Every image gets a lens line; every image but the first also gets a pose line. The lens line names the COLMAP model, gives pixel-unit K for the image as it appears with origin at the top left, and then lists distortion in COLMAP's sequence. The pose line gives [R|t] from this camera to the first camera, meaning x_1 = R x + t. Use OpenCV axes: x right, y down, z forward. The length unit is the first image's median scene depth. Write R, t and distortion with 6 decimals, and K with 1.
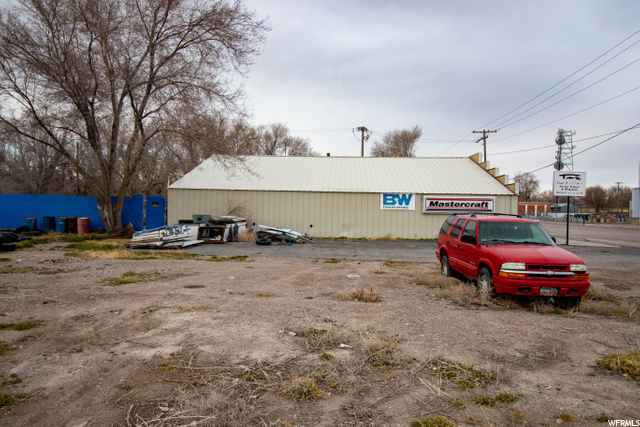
lens RADIAL K [[524.8, 0, 320.0], [0, 524.8, 213.5], [0, 0, 1]] dist [0.003488, 0.001131]
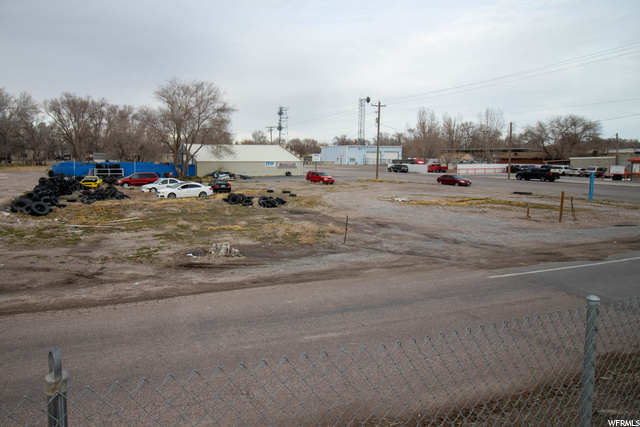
lens RADIAL K [[356.5, 0, 320.0], [0, 356.5, 213.5], [0, 0, 1]] dist [0.000207, 0.000020]
pose [[0.854043, -0.089830, 0.512388, -0.733363], [0.007951, 0.987117, 0.159805, -0.070453], [-0.520142, -0.132407, 0.843754, -1.034516]]
